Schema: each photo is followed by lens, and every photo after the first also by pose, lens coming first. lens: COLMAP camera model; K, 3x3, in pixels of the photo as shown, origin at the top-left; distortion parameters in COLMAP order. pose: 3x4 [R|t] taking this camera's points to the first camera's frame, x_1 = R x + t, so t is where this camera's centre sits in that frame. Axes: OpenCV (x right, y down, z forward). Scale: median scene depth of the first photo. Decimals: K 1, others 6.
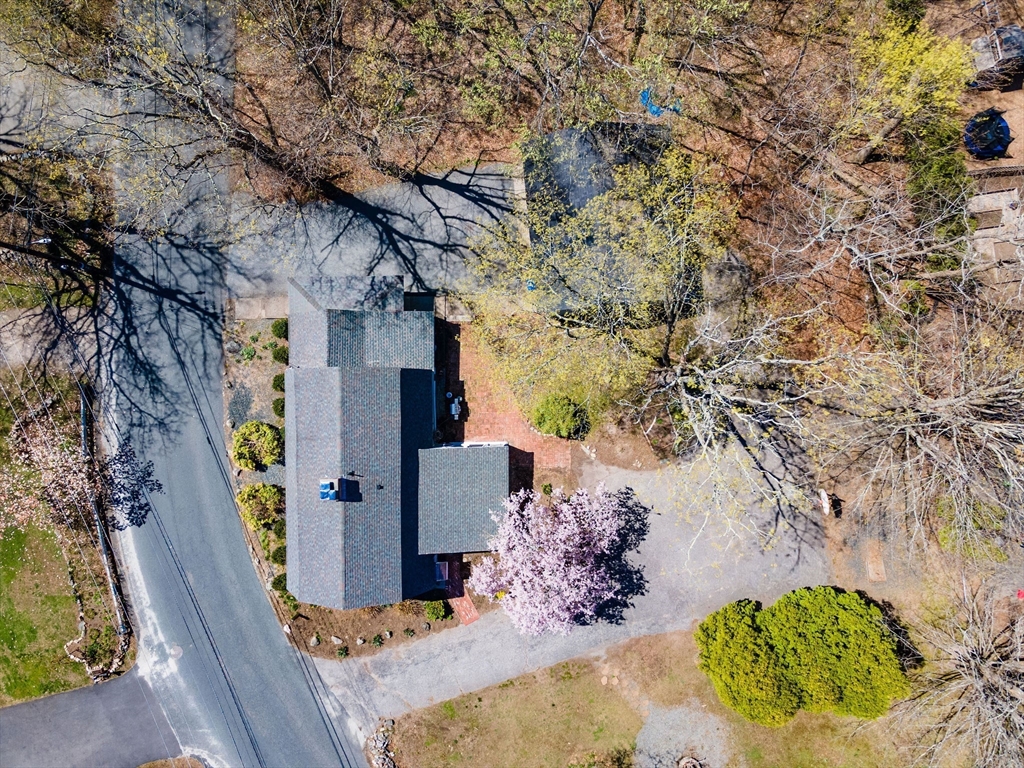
lens RADIAL K [[759.1, 0, 535.4], [0, 759.1, 384.2], [0, 0, 1]] dist [0.035399, 0.003653]
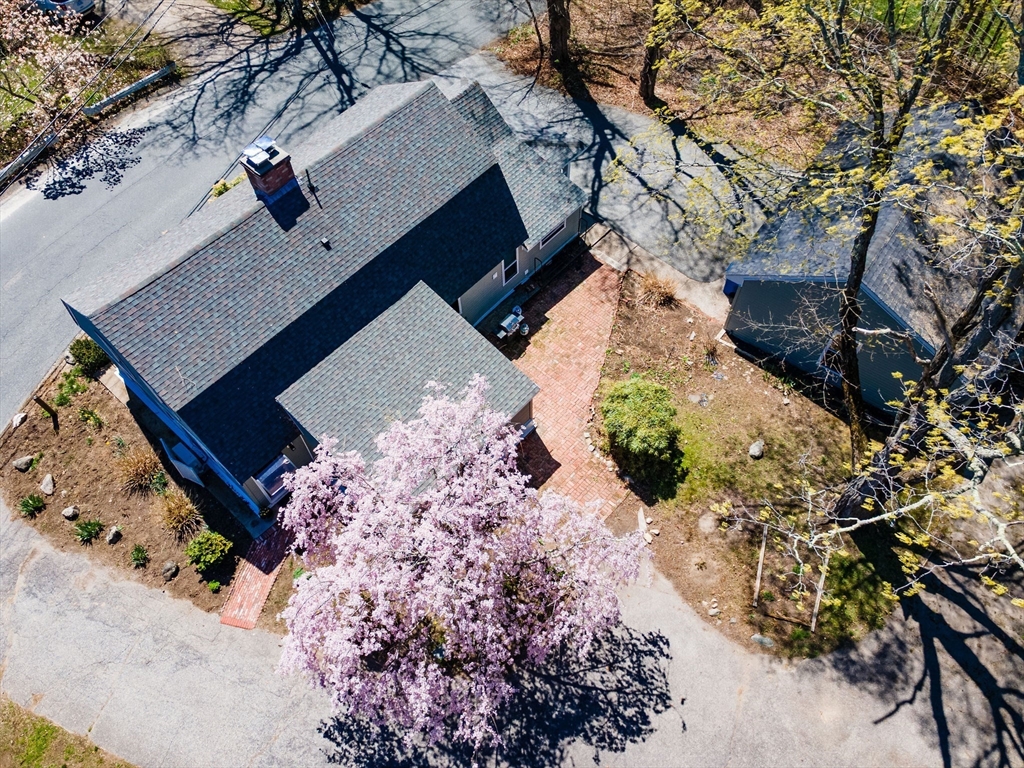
lens RADIAL K [[759.1, 0, 535.4], [0, 759.1, 384.2], [0, 0, 1]] dist [0.035399, 0.003653]
pose [[0.751048, 0.565203, -0.341280, 0.134416], [-0.660217, 0.637904, -0.396475, 0.275868], [-0.006385, 0.523091, 0.852253, 0.500938]]
